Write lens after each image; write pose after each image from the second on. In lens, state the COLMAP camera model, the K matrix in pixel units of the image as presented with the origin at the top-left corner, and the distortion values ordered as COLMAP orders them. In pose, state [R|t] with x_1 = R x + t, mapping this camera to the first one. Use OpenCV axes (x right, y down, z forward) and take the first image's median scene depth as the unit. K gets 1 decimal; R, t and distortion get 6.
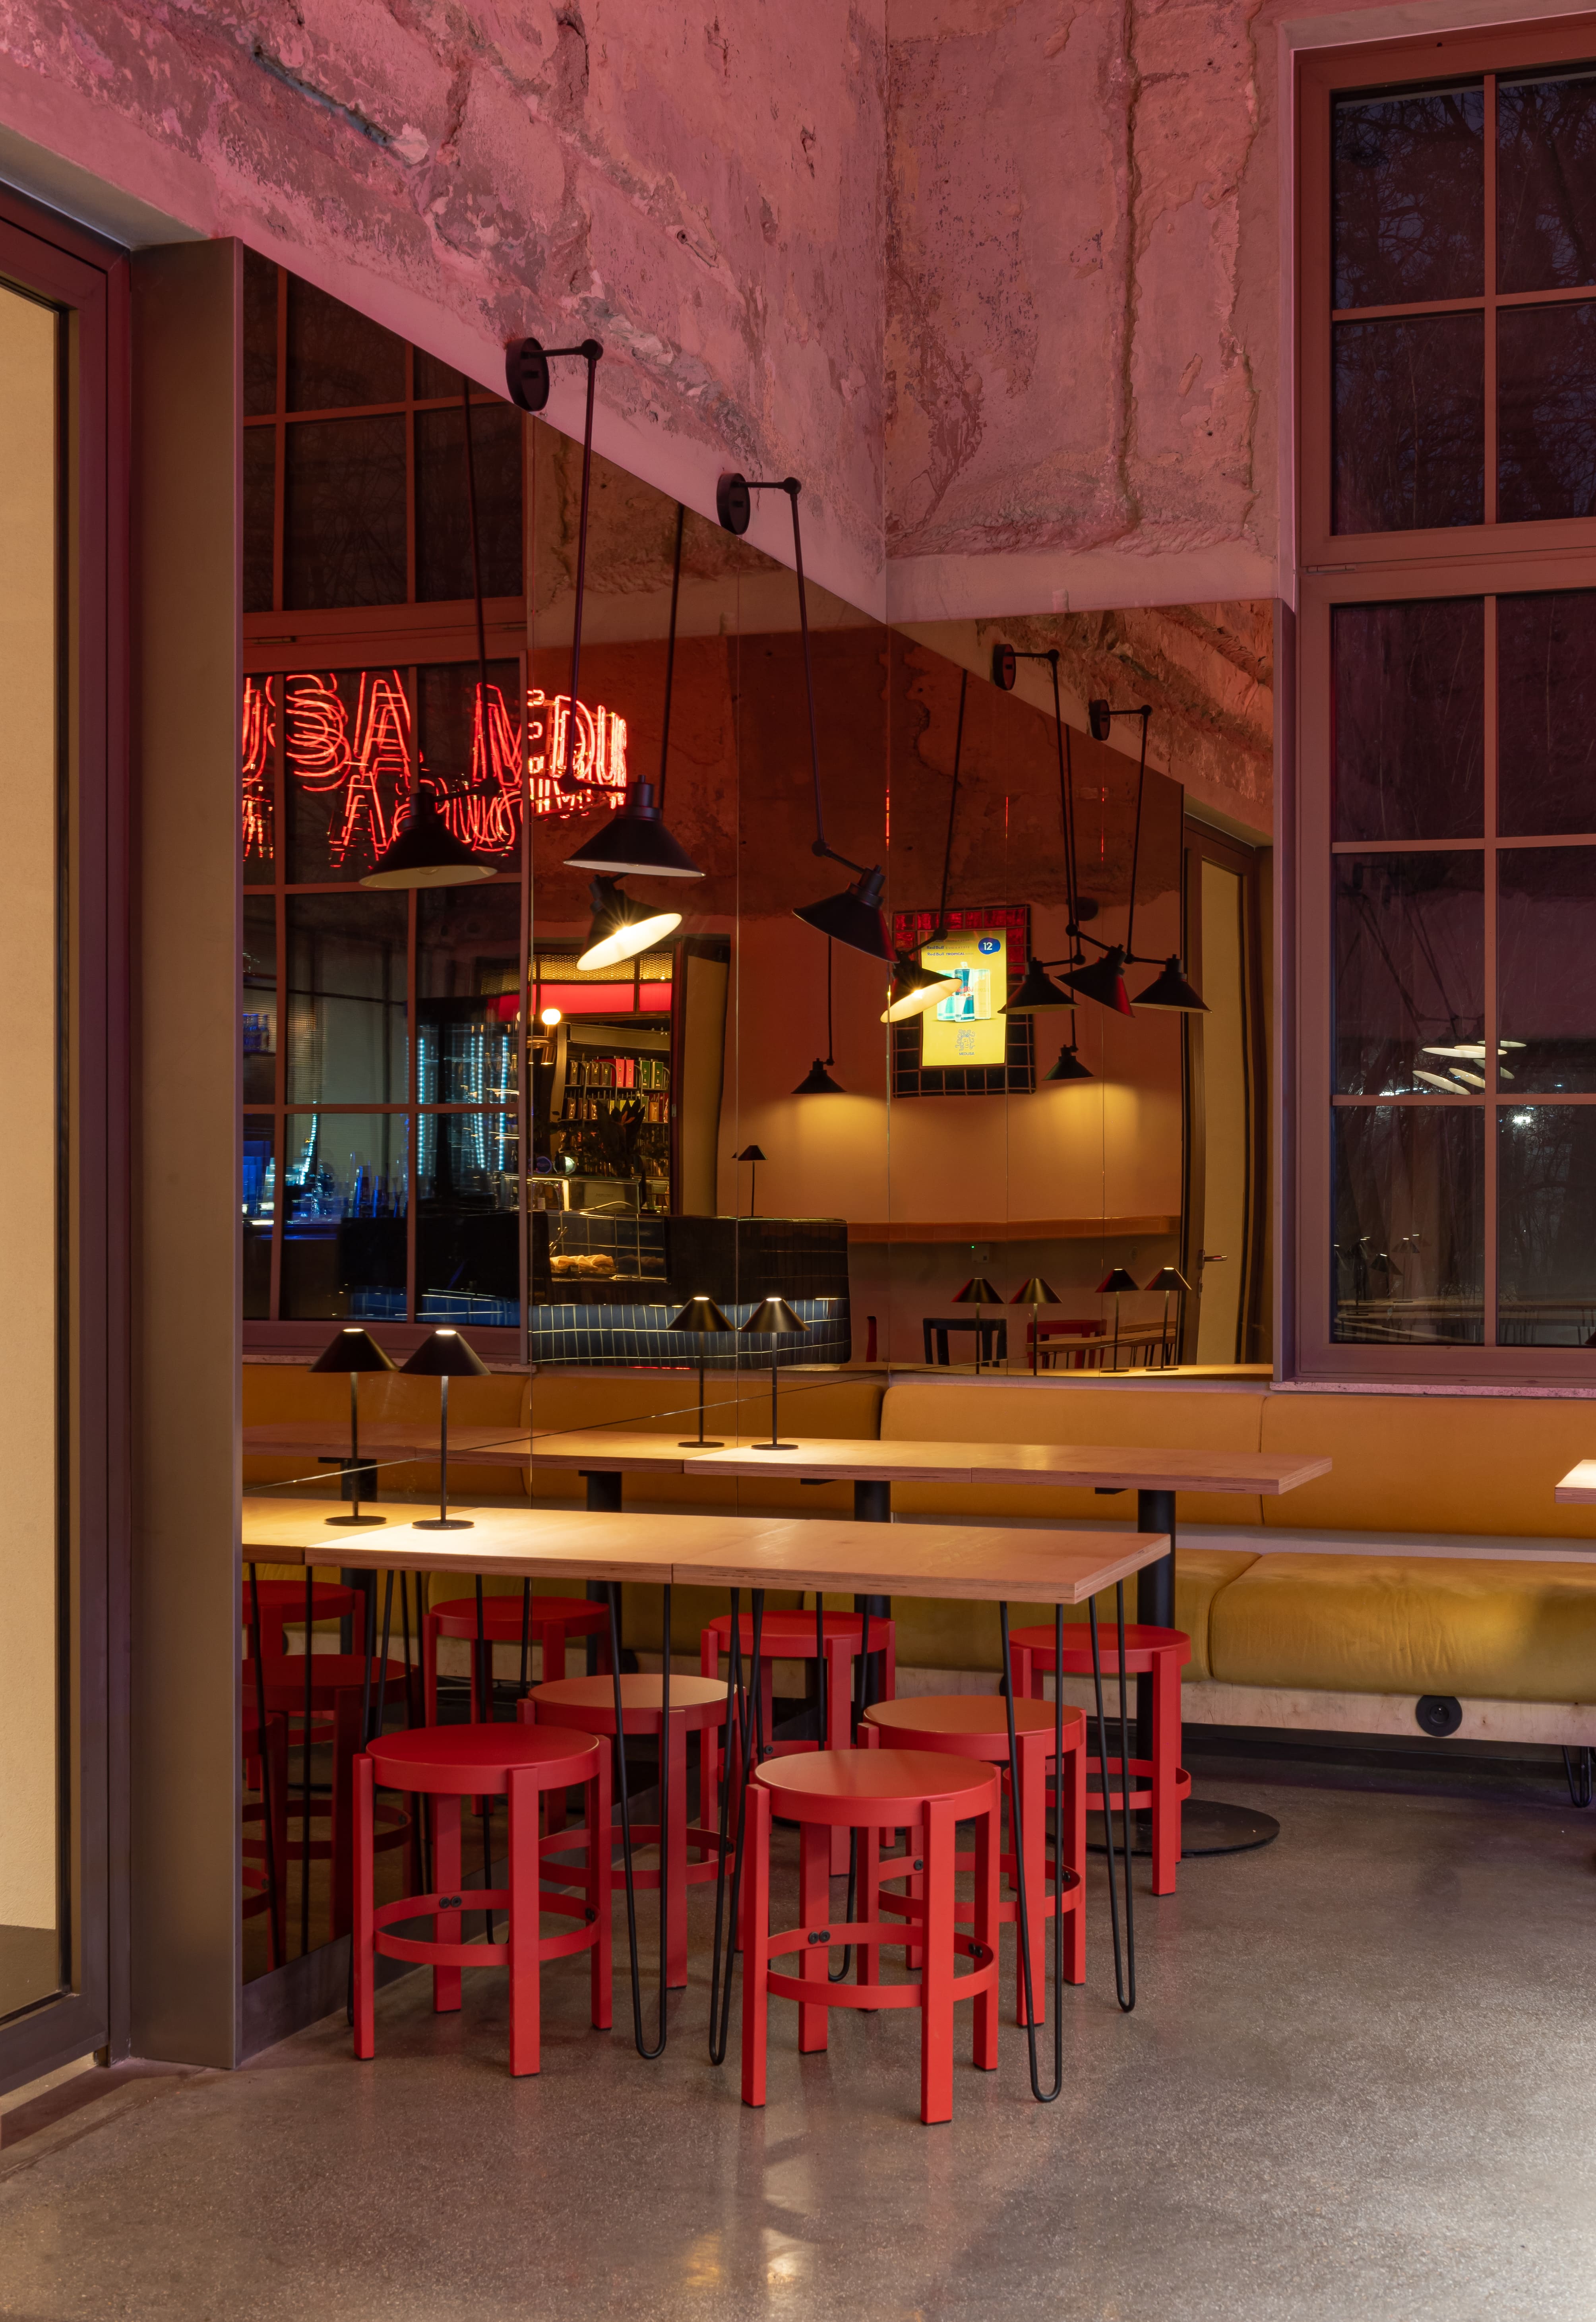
lens RADIAL K [[2923.3, 0, 802.1], [0, 2923.3, 1259.7], [0, 0, 1]] dist [-0.033290, -0.067472]
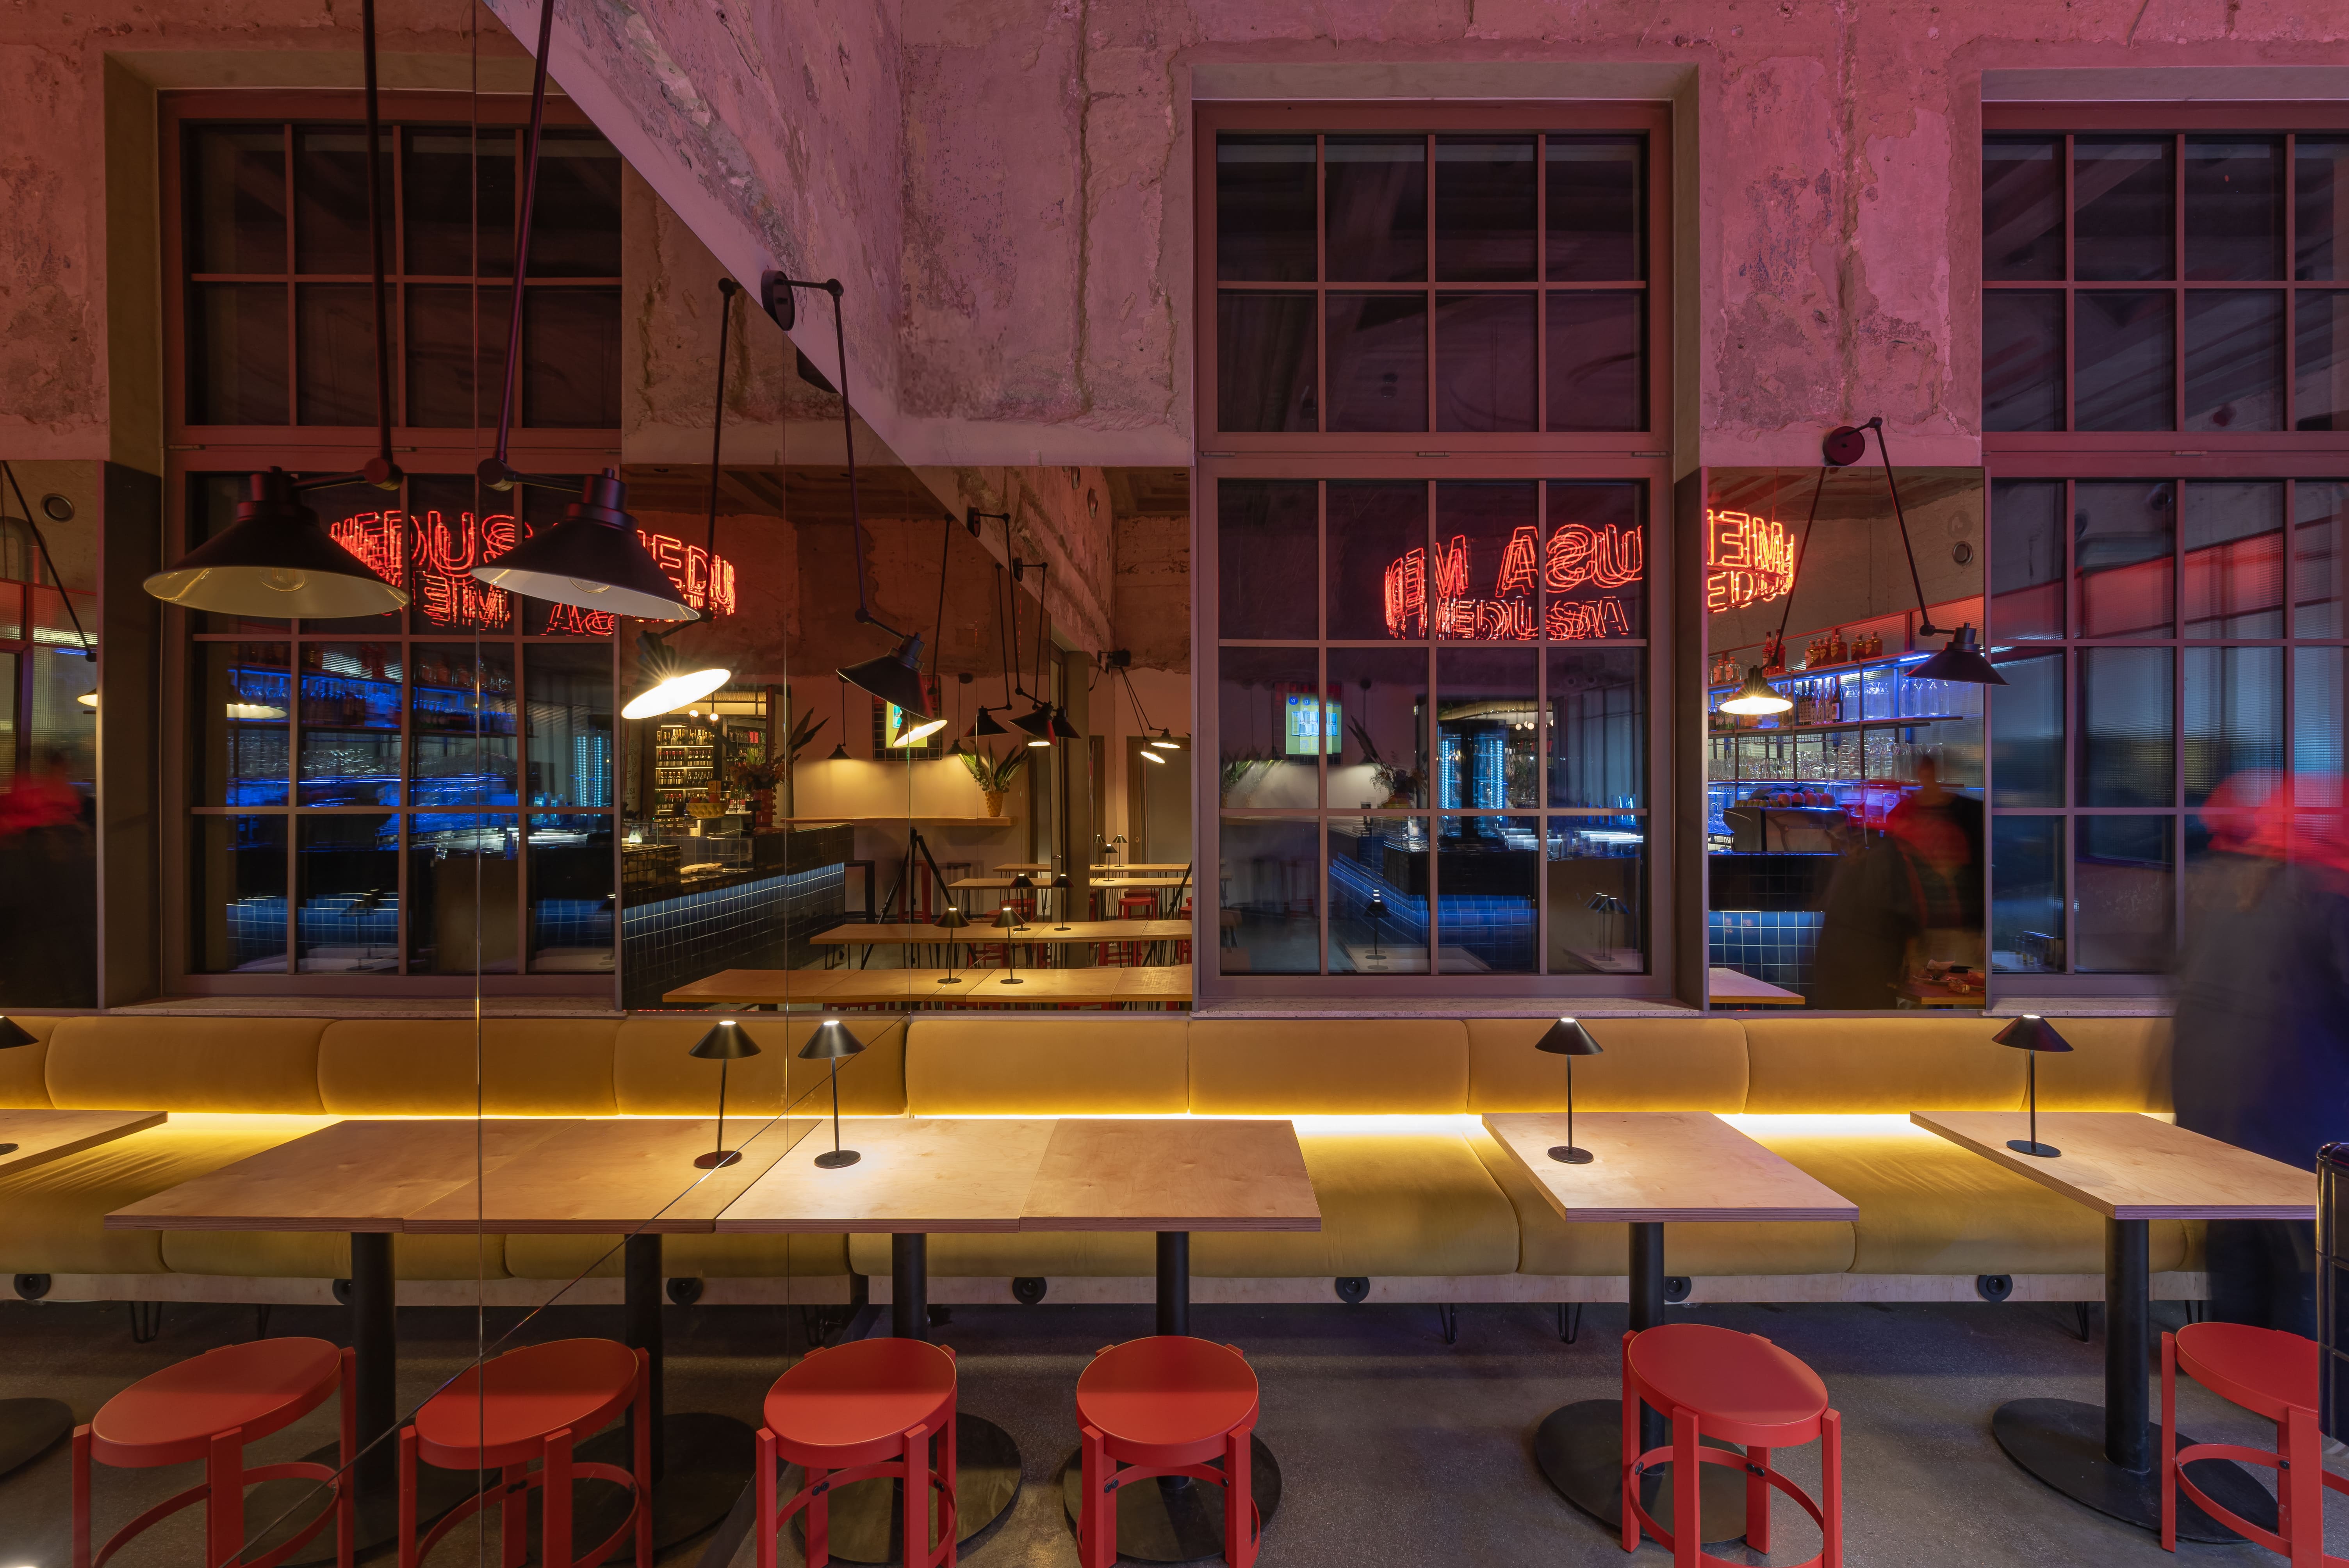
lens RADIAL K [[1036.4, 0, 1226.3], [0, 1036.4, 794.6], [0, 0, 1]] dist [-0.001605, -0.000531]
pose [[0.933381, -0.008221, 0.358794, -0.006533], [0.012291, 0.999883, -0.009065, -0.057874], [-0.358678, 0.012871, 0.933373, 0.505882]]
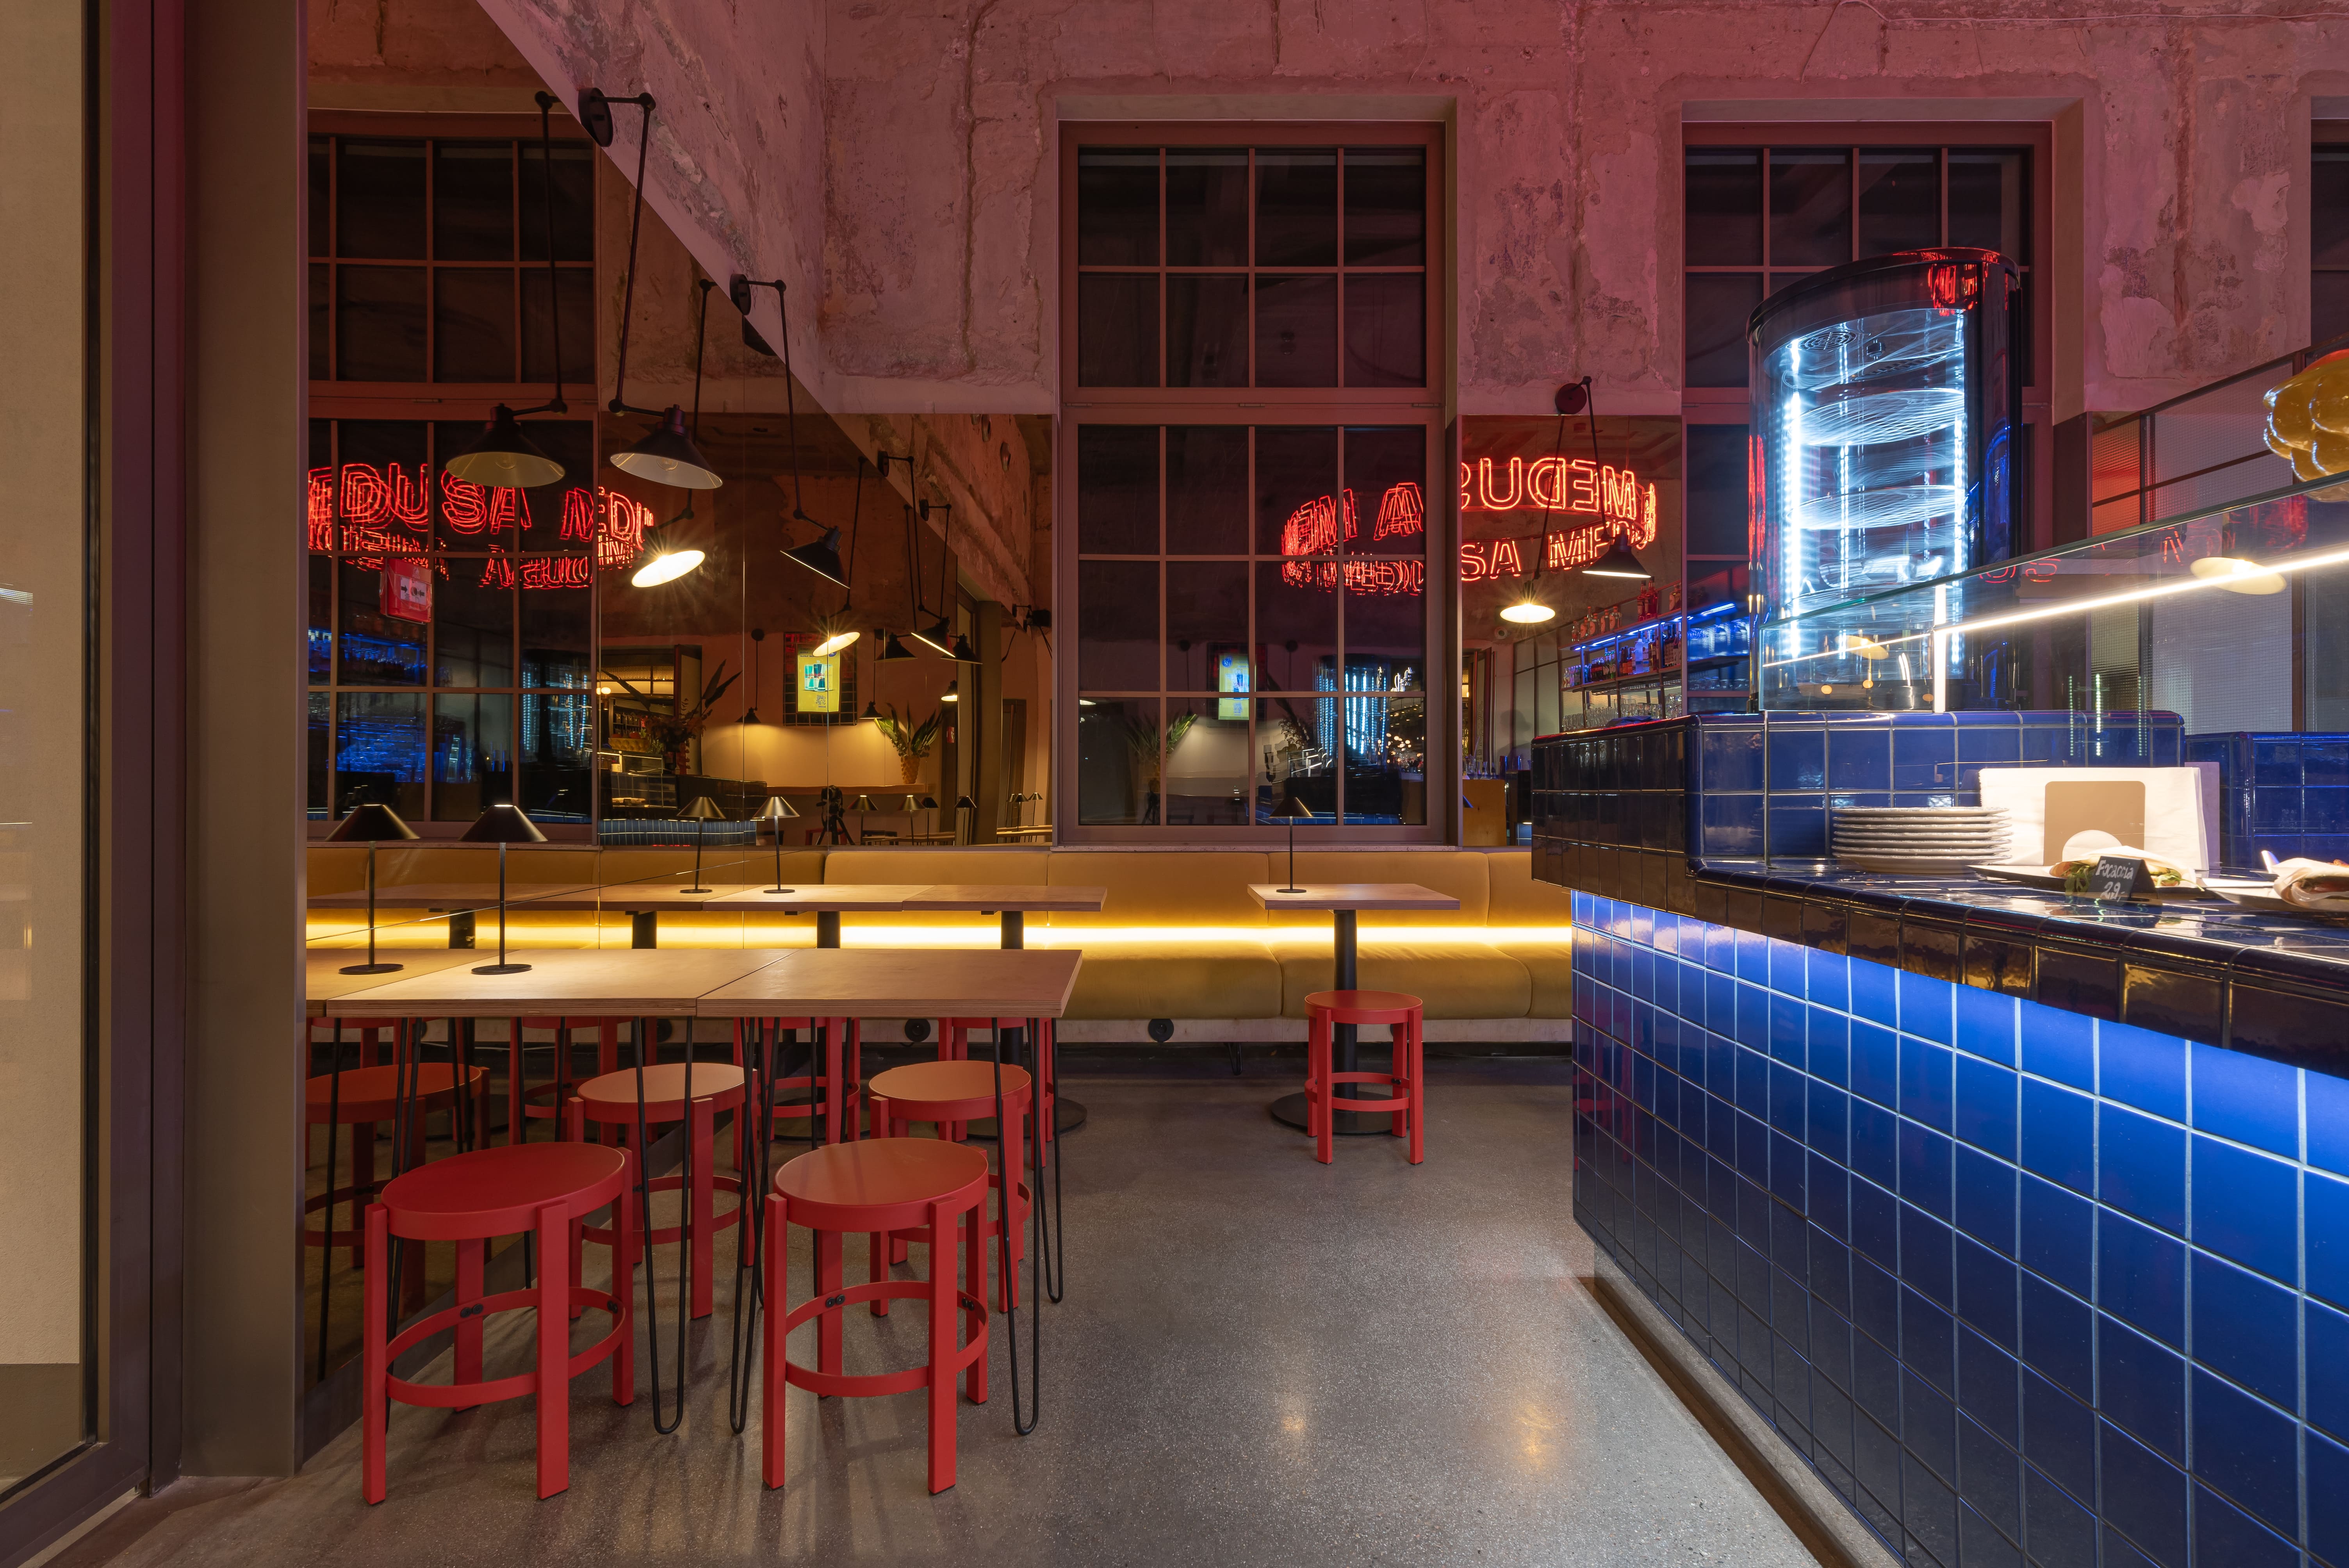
lens RADIAL K [[1172.7, 0, 1174.5], [0, 1172.7, 784.0], [0, 0, 1]] dist [0.000943, 0.000289]
pose [[0.934703, -0.001617, 0.355426, -0.026537], [0.009107, 0.999770, -0.019401, 0.018282], [-0.355313, 0.021370, 0.934503, 0.288756]]
